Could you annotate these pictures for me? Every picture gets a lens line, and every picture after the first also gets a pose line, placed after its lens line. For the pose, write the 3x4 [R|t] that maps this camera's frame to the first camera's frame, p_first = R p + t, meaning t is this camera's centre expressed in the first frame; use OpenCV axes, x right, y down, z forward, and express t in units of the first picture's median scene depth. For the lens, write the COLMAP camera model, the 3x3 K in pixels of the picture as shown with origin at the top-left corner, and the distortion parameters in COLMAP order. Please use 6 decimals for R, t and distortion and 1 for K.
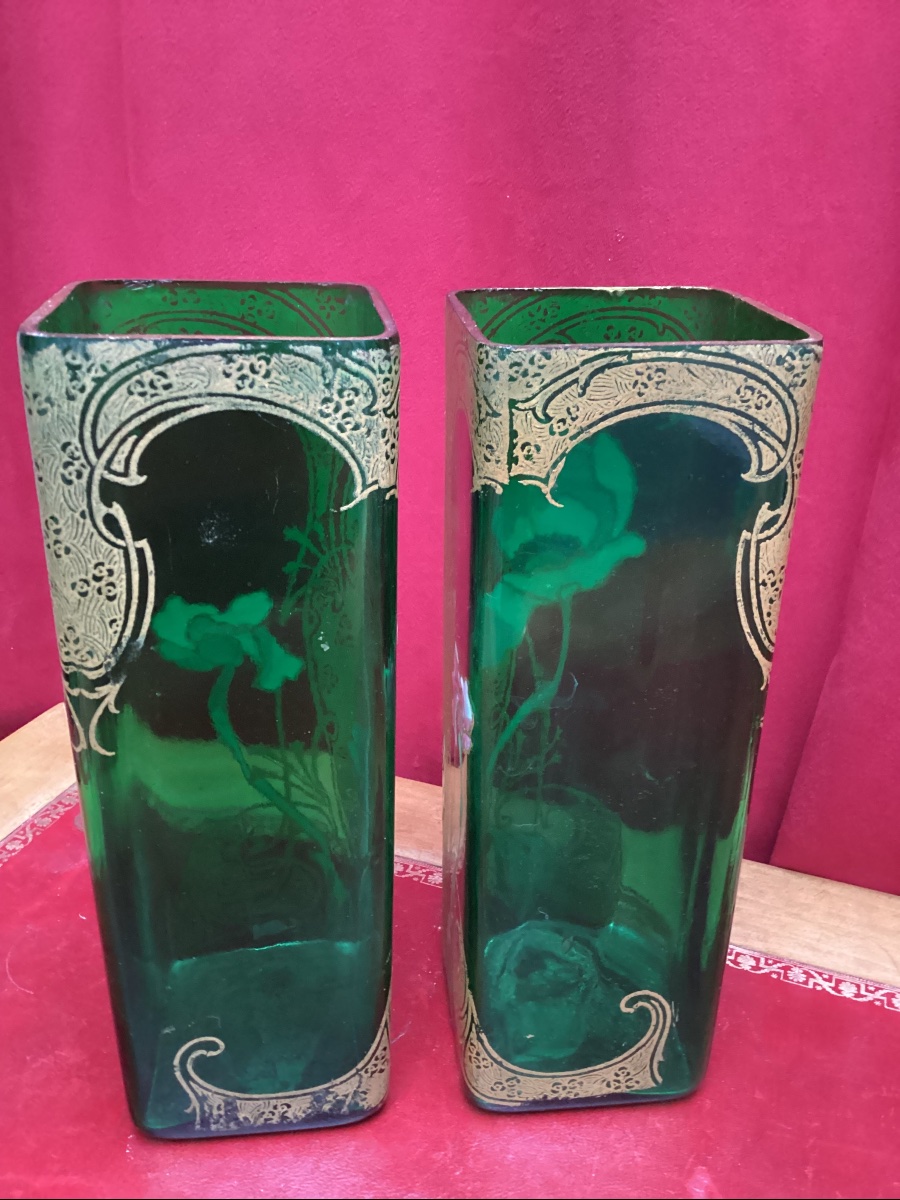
lens RADIAL K [[1101.2, 0, 453.0], [0, 1101.2, 610.6], [0, 0, 1]] dist [0.047289, 0.000000]
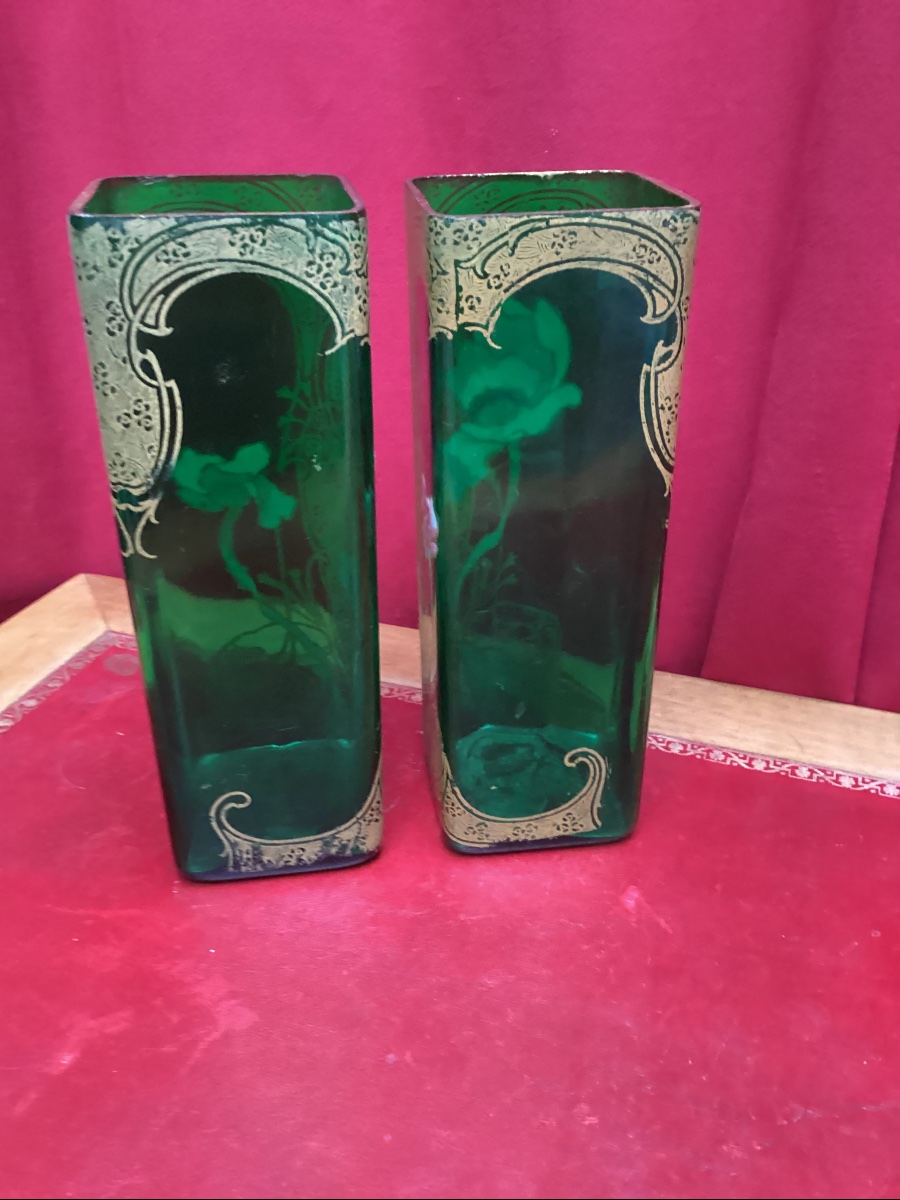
lens RADIAL K [[1101.2, 0, 458.7], [0, 1101.2, 601.1], [0, 0, 1]] dist [0.047289, 0.000000]
pose [[0.999204, -0.035250, 0.018662, 0.016820], [0.034028, 0.997485, 0.062180, 0.112516], [-0.020807, -0.061495, 0.997890, -0.275175]]
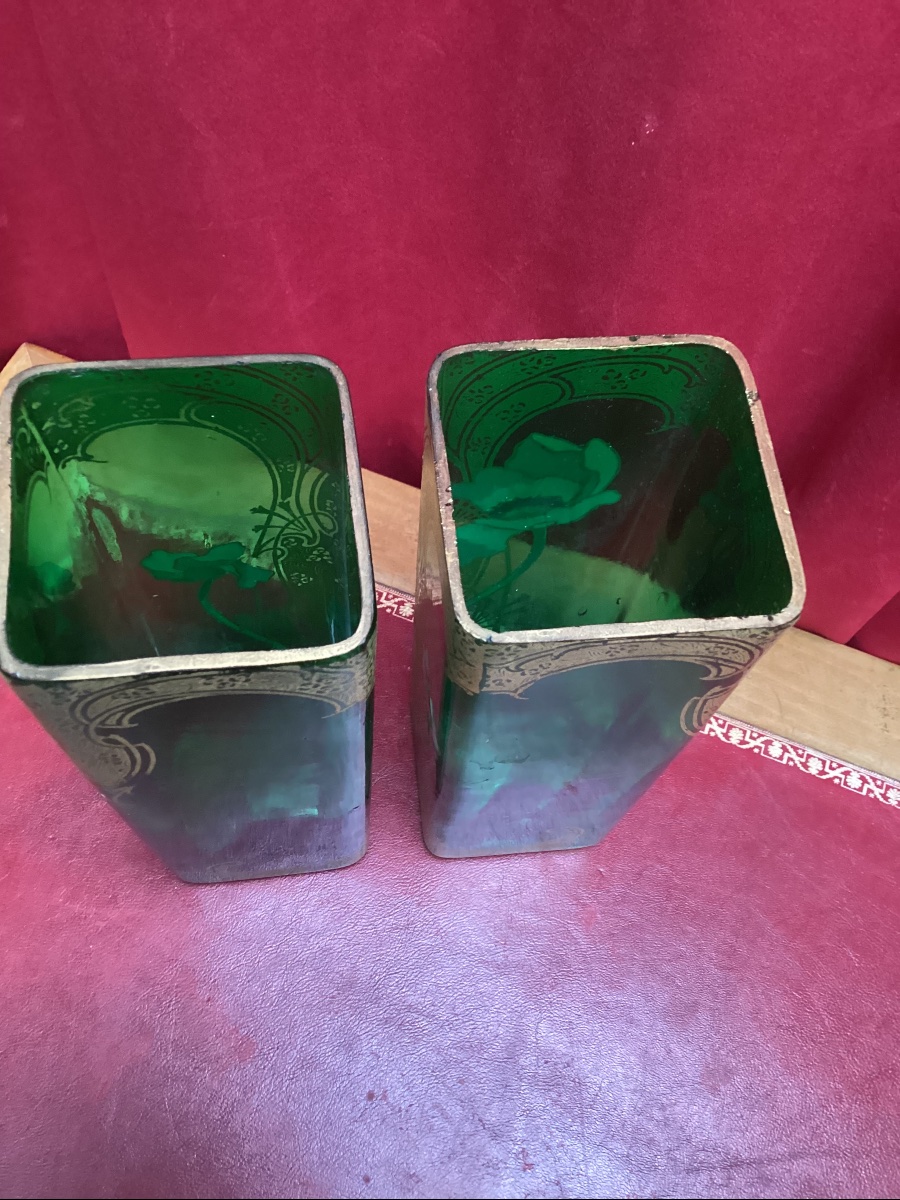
lens RADIAL K [[1101.2, 0, 456.3], [0, 1101.2, 602.1], [0, 0, 1]] dist [0.047289, 0.000000]
pose [[0.998841, 0.027553, 0.039457, -0.015204], [-0.046577, 0.759751, 0.648544, -0.828306], [-0.012108, -0.649630, 0.760154, 0.238652]]
